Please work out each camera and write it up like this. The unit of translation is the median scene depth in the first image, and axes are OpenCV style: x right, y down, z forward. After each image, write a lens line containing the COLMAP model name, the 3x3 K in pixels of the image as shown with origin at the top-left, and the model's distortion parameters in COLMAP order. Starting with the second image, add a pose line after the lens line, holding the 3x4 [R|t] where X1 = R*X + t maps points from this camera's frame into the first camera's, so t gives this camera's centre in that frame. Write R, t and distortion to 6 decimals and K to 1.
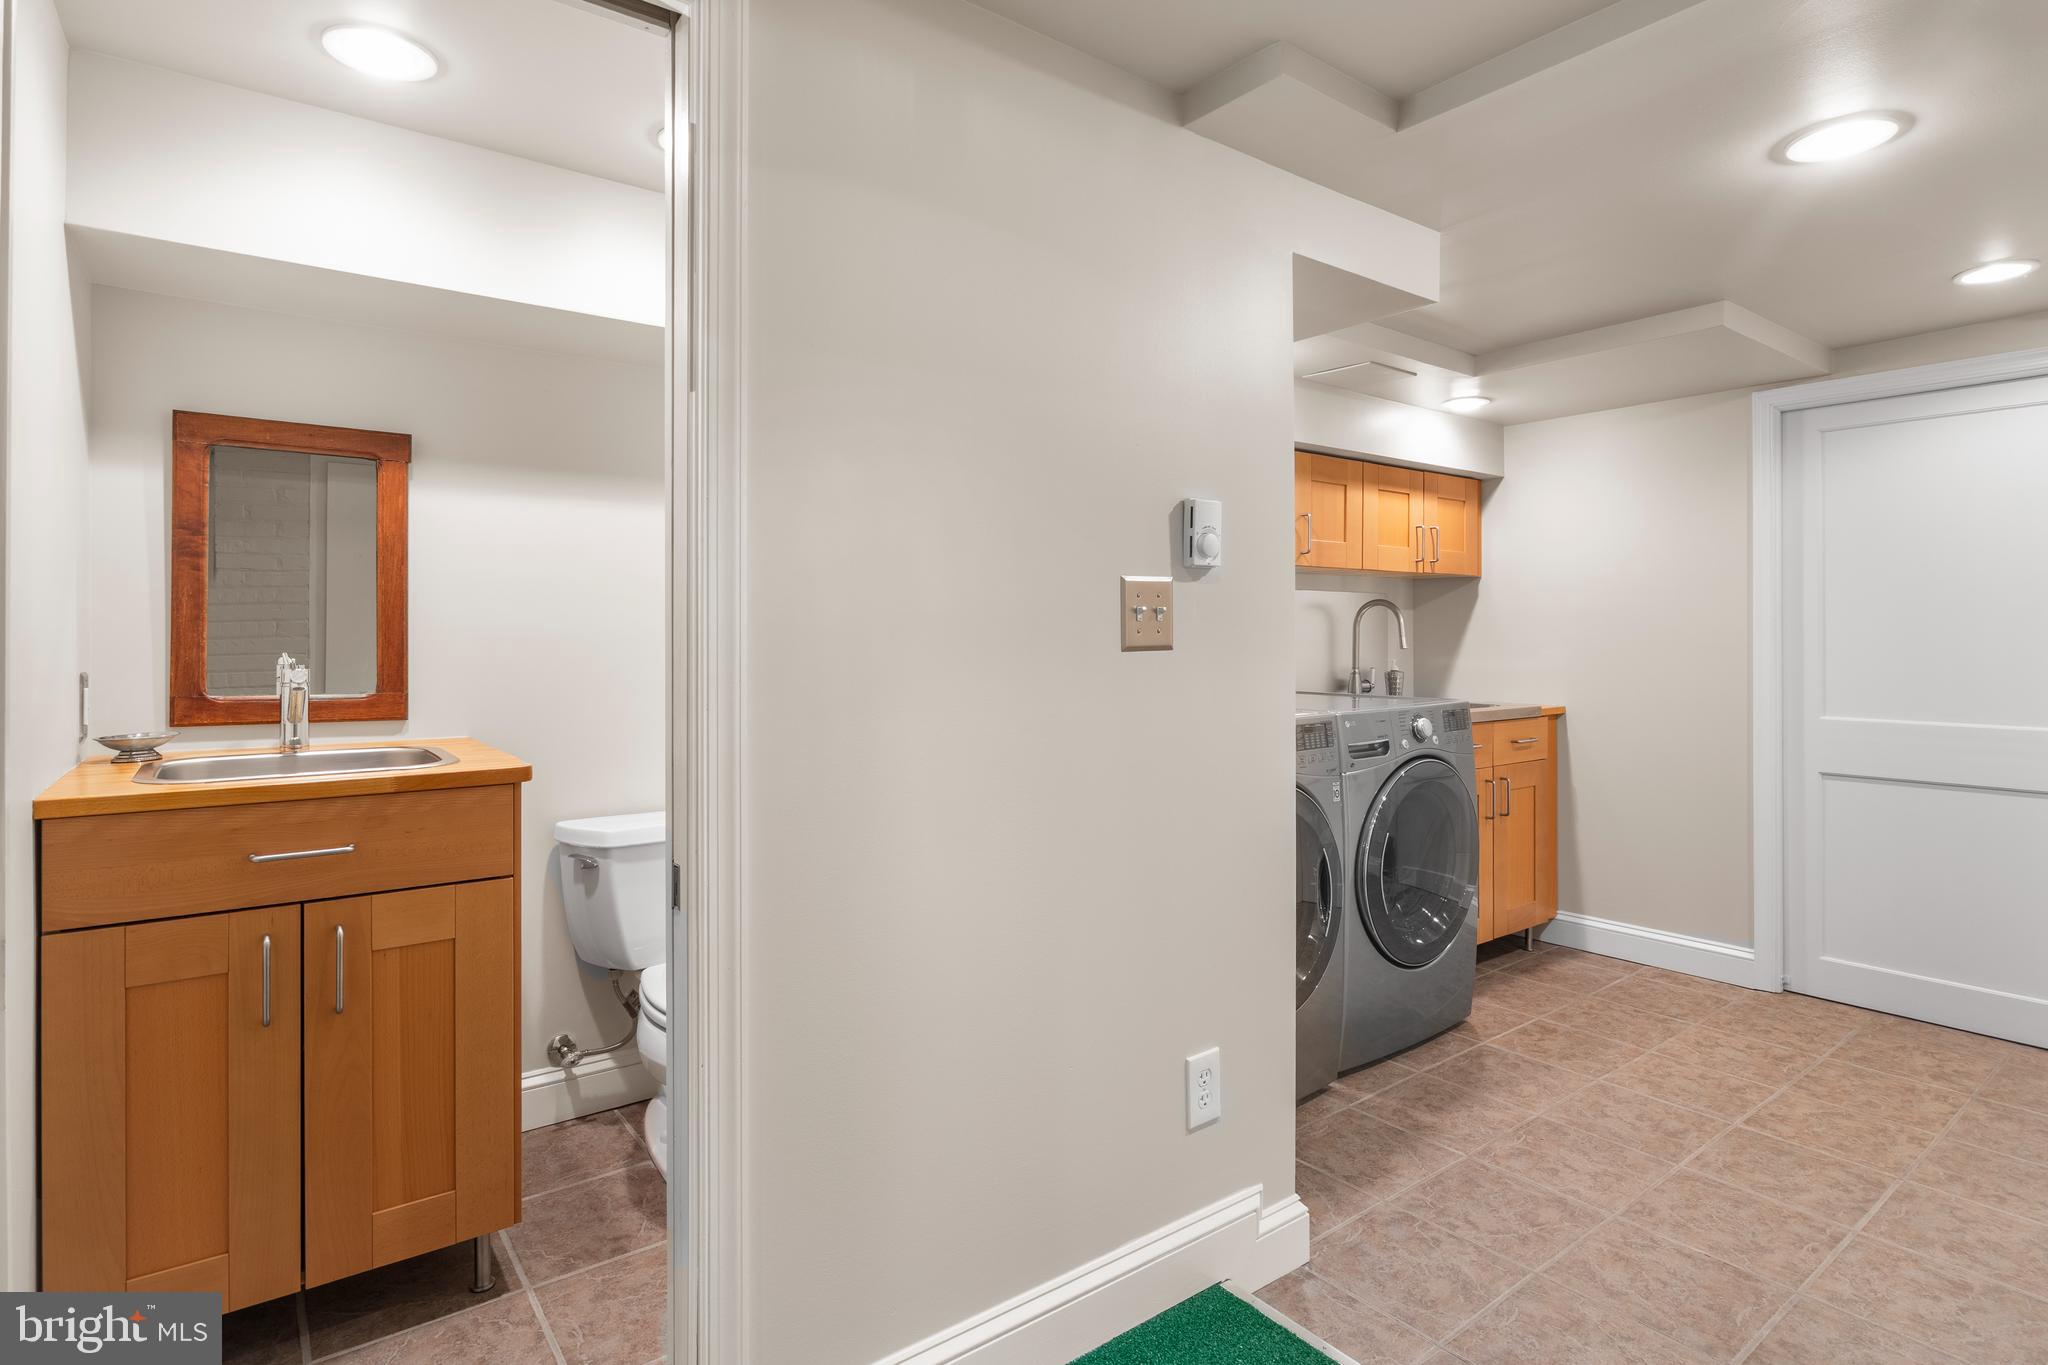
lens RADIAL K [[1057.2, 0, 1031.2], [0, 1057.2, 633.7], [0, 0, 1]] dist [-0.003837, -0.000754]
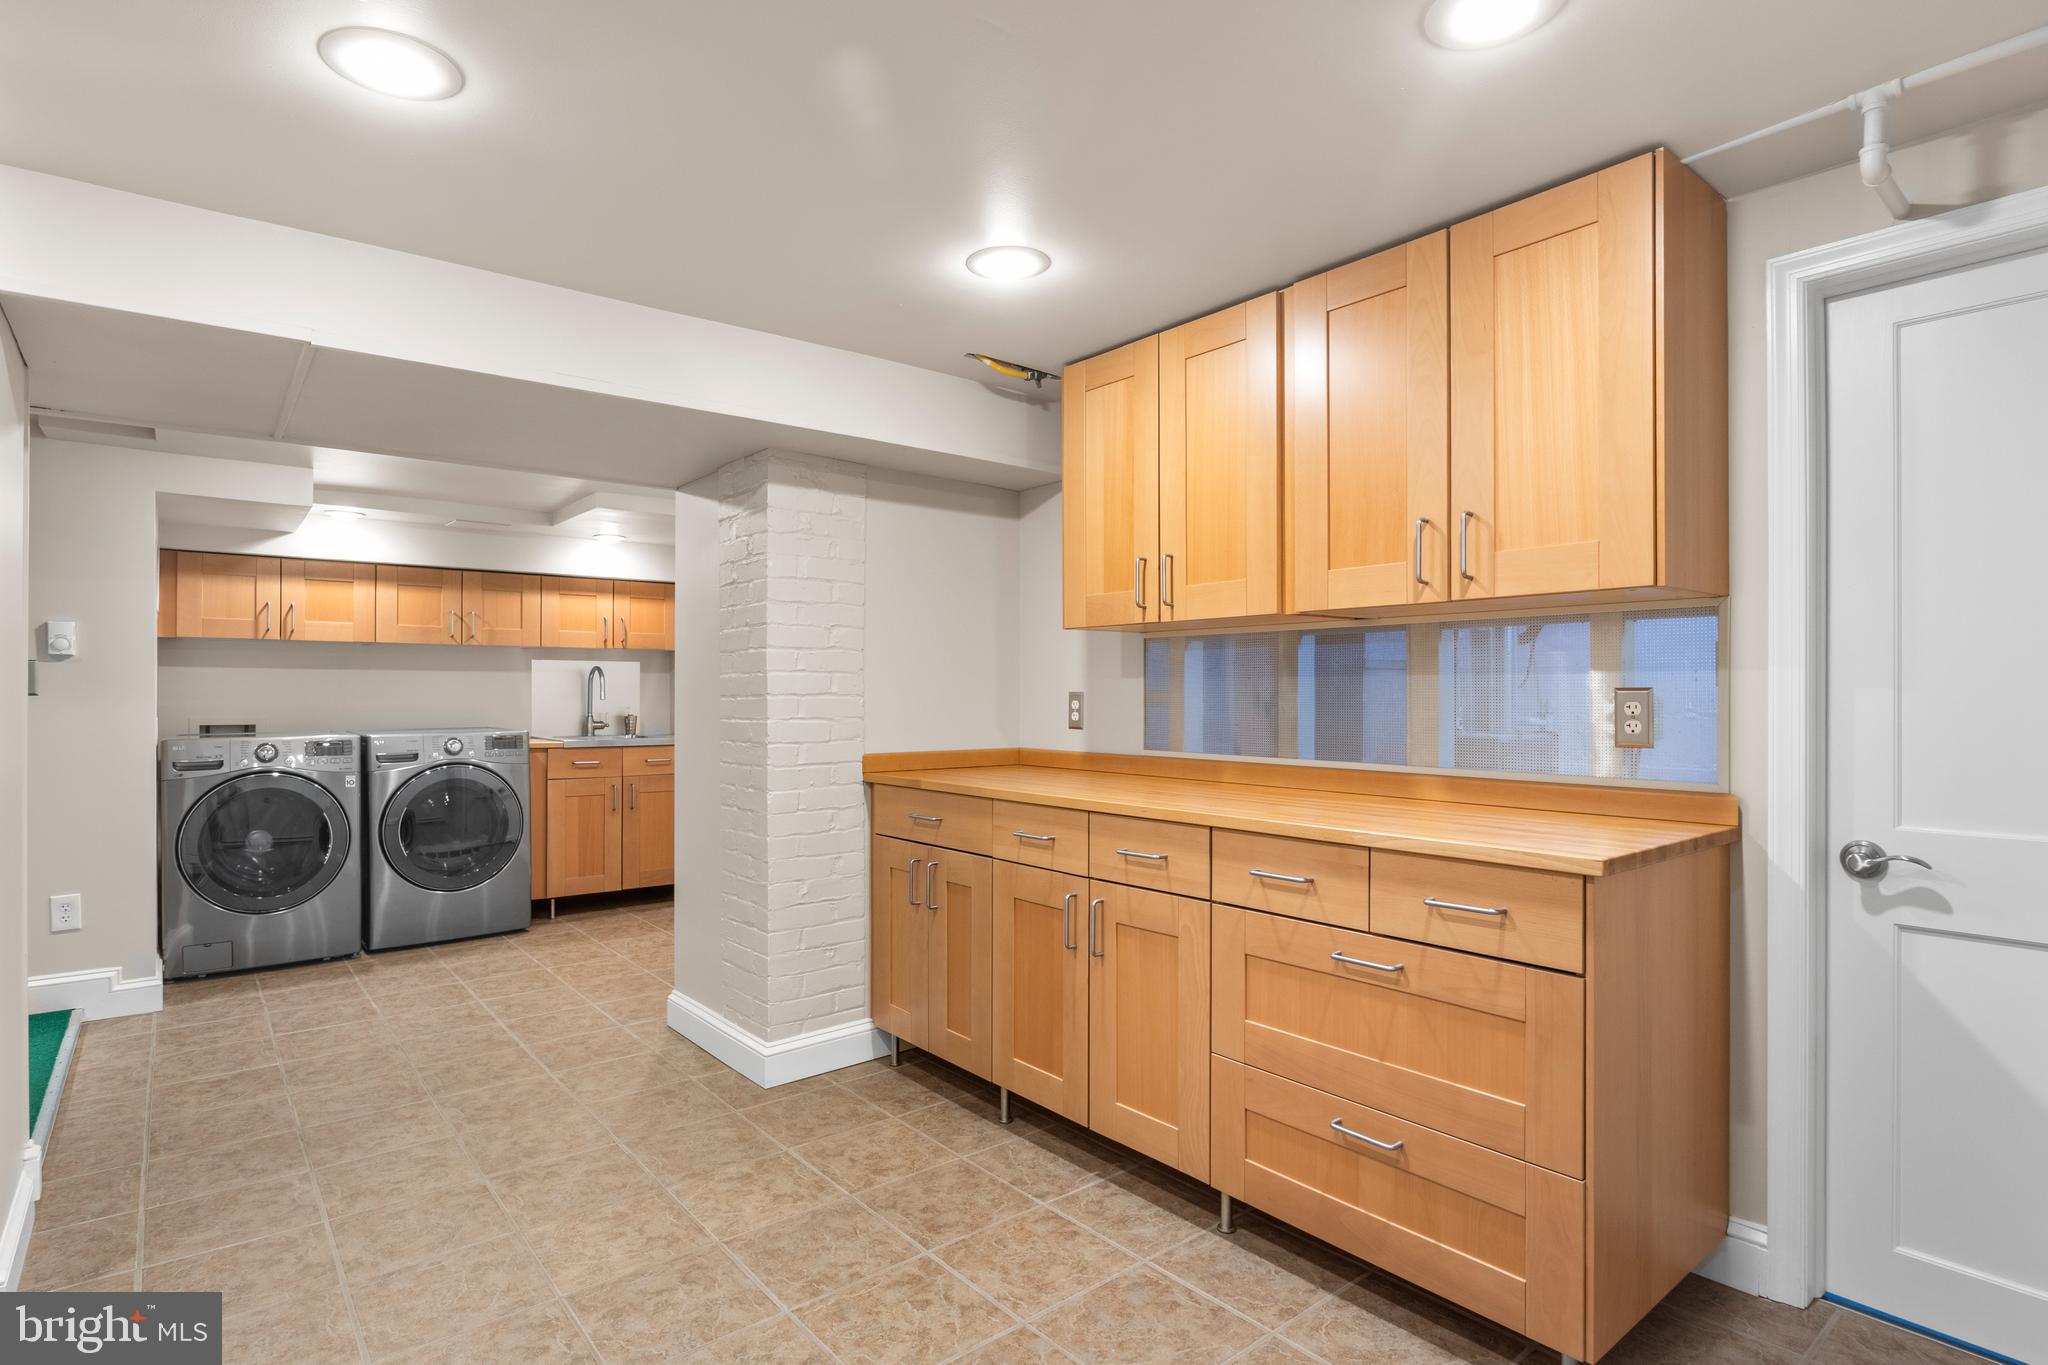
lens RADIAL K [[1039.3, 0, 1024.0], [0, 1039.3, 682.5], [0, 0, 1]] dist [-0.004651, -0.001161]
pose [[0.999553, 0.001560, 0.029848, 1.343109], [-0.001302, 0.999962, -0.008654, 0.003381], [-0.029861, 0.008611, 0.999517, -0.718039]]
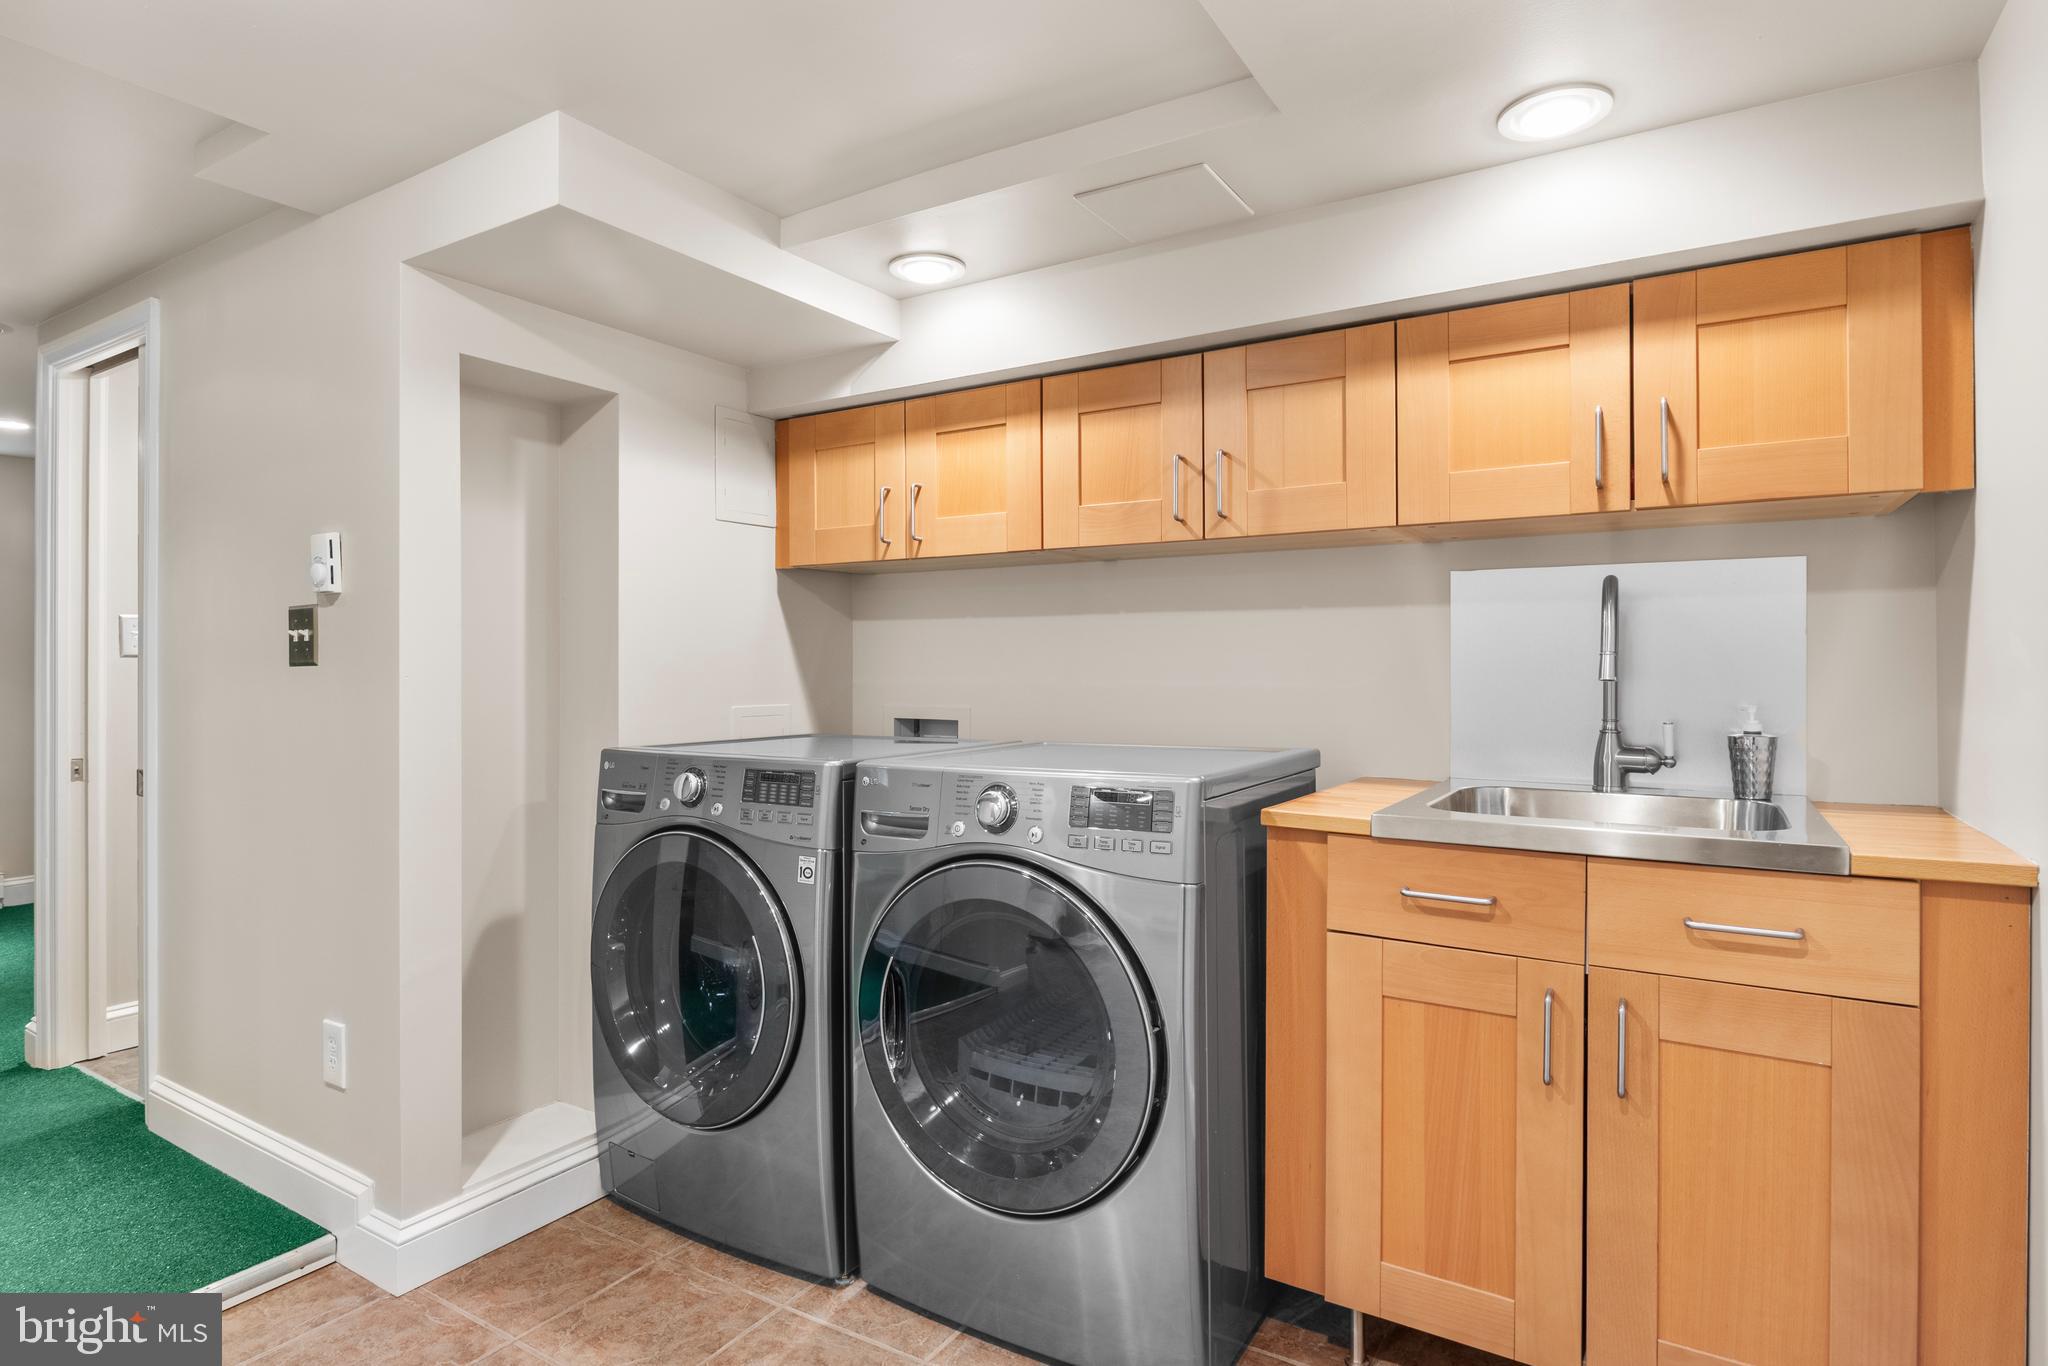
lens RADIAL K [[1102.2, 0, 1029.1], [0, 1102.2, 666.1], [0, 0, 1]] dist [-0.001809, -0.000094]
pose [[0.350231, 0.000920, -0.936663, 1.057175], [0.001280, 0.999998, 0.001461, 0.009995], [0.936662, -0.001711, 0.350230, 0.890015]]
